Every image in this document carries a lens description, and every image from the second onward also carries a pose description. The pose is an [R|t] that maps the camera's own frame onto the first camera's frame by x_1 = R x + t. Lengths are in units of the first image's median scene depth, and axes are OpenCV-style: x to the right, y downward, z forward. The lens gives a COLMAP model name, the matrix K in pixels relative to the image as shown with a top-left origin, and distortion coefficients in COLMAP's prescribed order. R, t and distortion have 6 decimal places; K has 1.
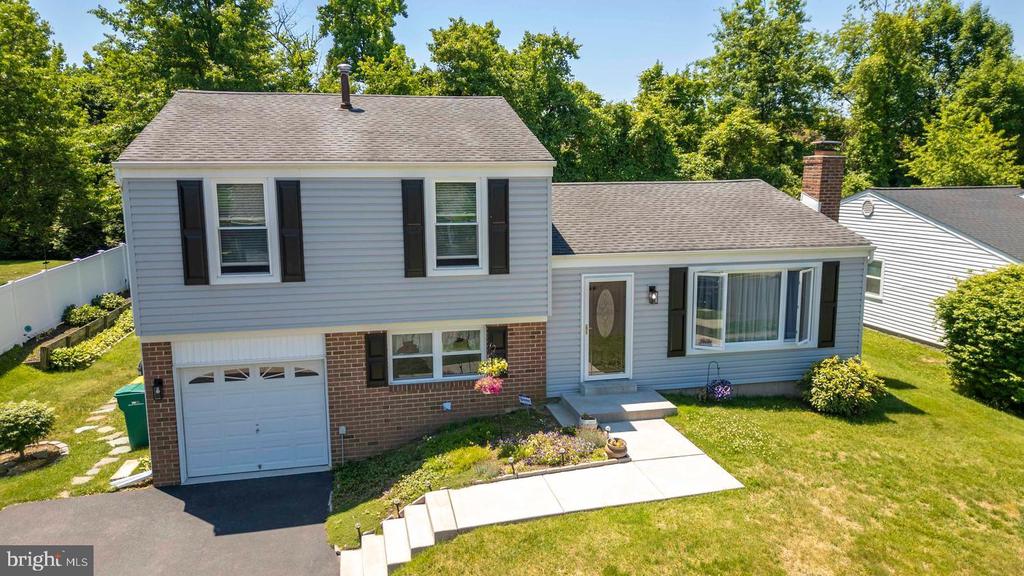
lens RADIAL K [[721.2, 0, 512.0], [0, 721.2, 288.0], [0, 0, 1]] dist [0.046868, -0.049019]
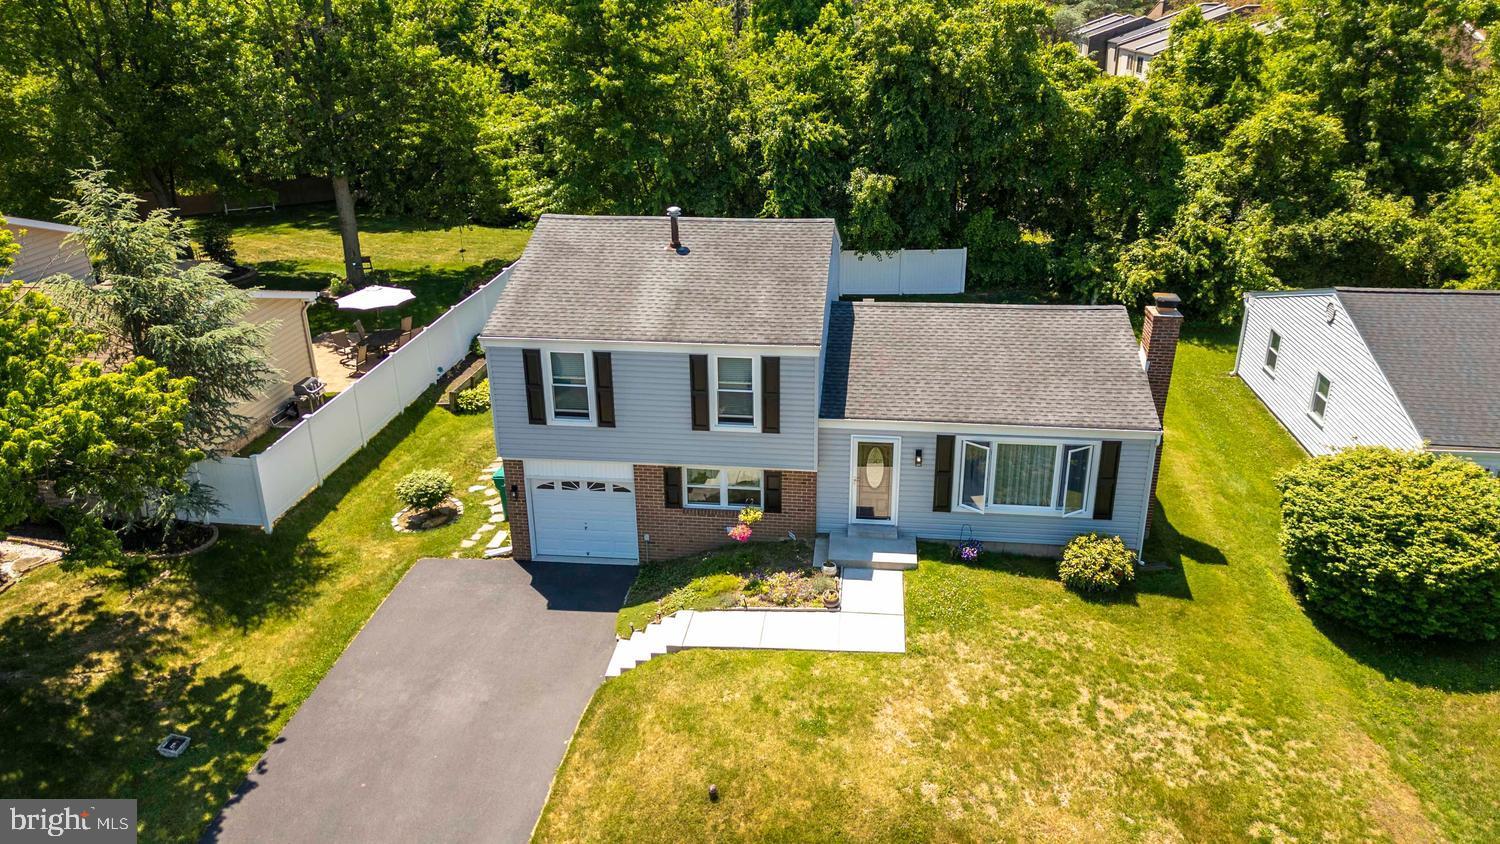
lens RADIAL K [[1050.4, 0, 750.0], [0, 1050.4, 422.0], [0, 0, 1]] dist [0.058747, -0.053761]
pose [[0.944469, 0.121838, -0.305177, 0.438942], [-0.046726, 0.969080, 0.242283, -0.421275], [0.325260, -0.214570, 0.920959, -0.540286]]
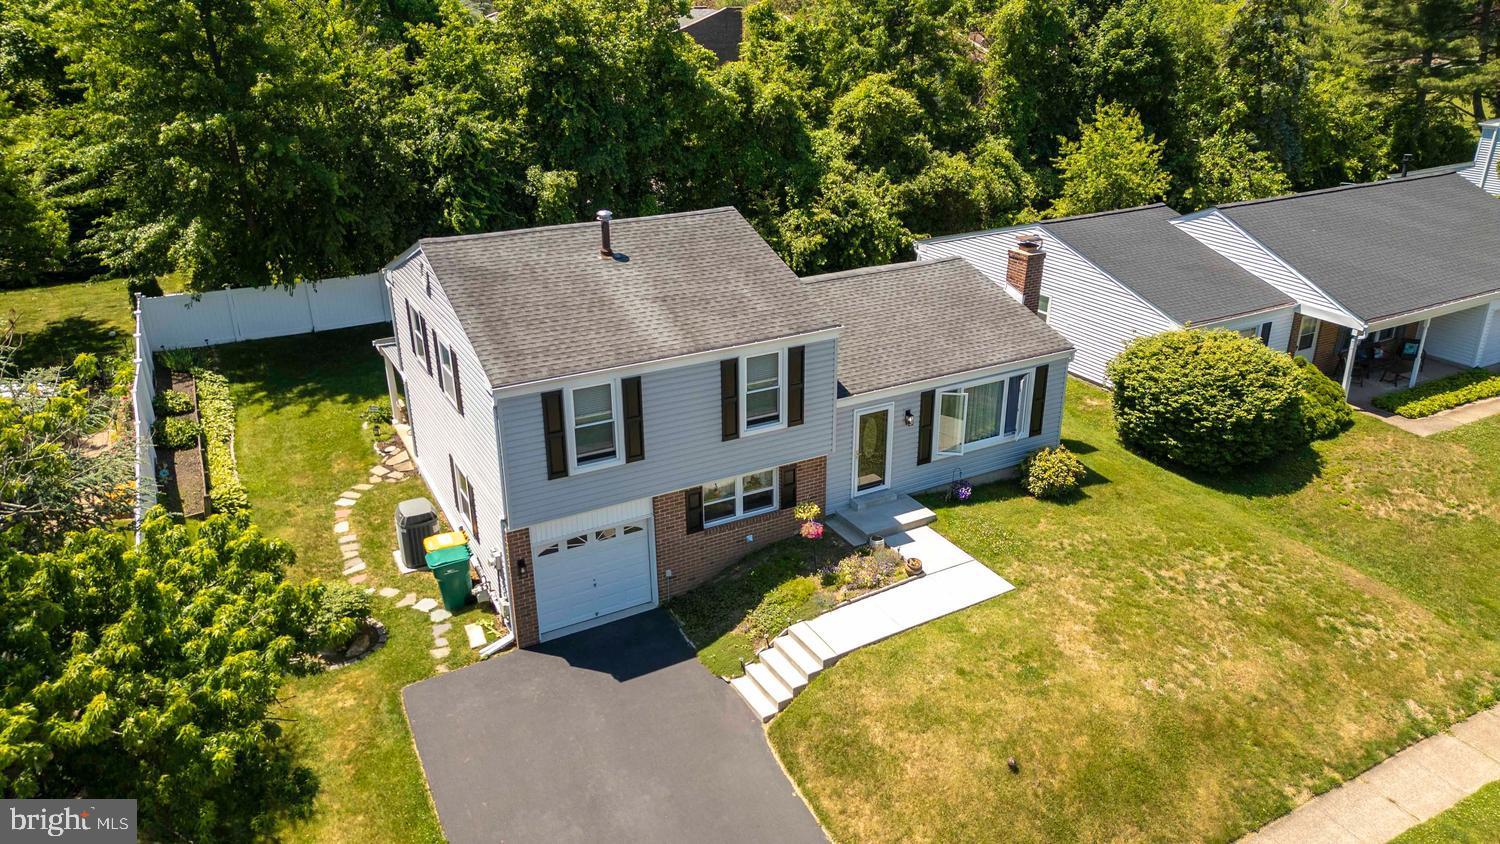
lens RADIAL K [[1050.4, 0, 750.0], [0, 1050.4, 422.0], [0, 0, 1]] dist [0.058747, -0.053761]
pose [[0.959384, -0.108107, 0.260567, -0.487270], [0.044133, 0.969802, 0.239869, -0.399793], [-0.278629, -0.218627, 0.935183, -0.494747]]
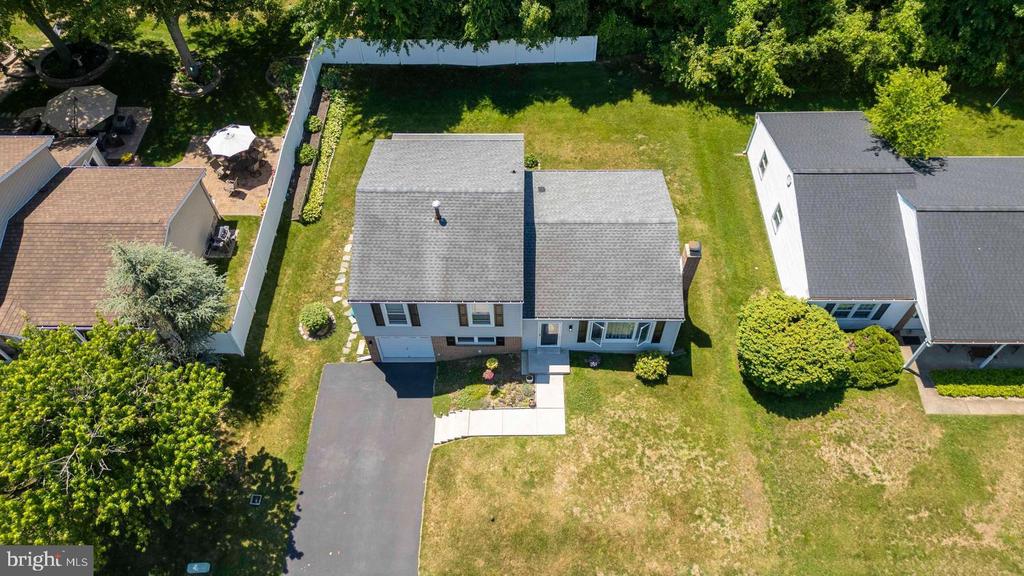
lens RADIAL K [[717.1, 0, 512.0], [0, 717.1, 288.0], [0, 0, 1]] dist [0.058747, -0.053761]
pose [[0.975180, 0.178466, -0.131052, 0.291390], [-0.032509, 0.700874, 0.712544, -1.686626], [0.219015, -0.690598, 0.689279, -0.498730]]
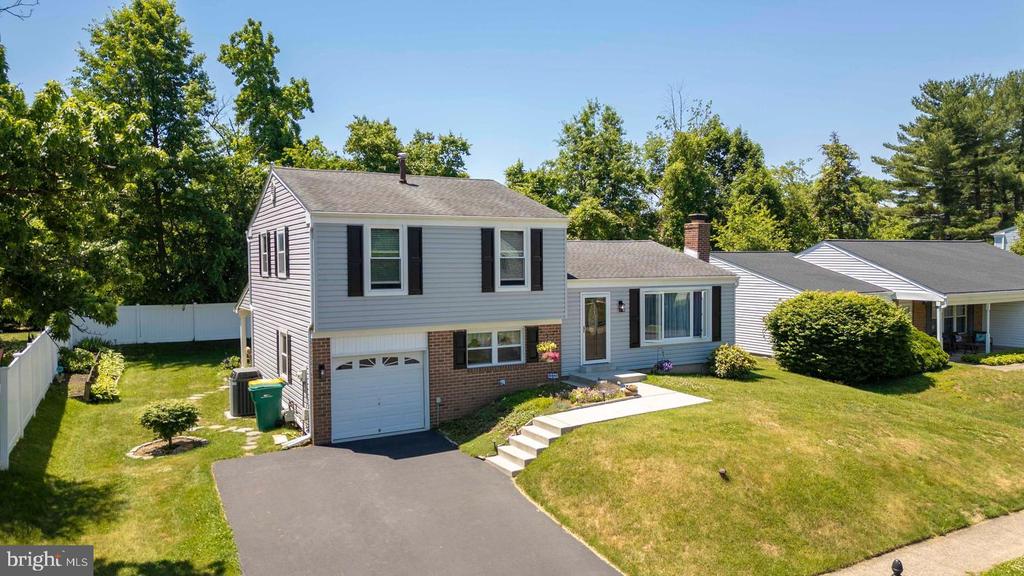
lens RADIAL K [[717.1, 0, 512.0], [0, 717.1, 288.0], [0, 0, 1]] dist [0.058747, -0.053761]
pose [[0.958768, -0.011336, 0.283964, -0.469829], [0.046397, 0.992042, -0.117050, 0.141028], [-0.280377, 0.125399, 0.951664, -0.403669]]
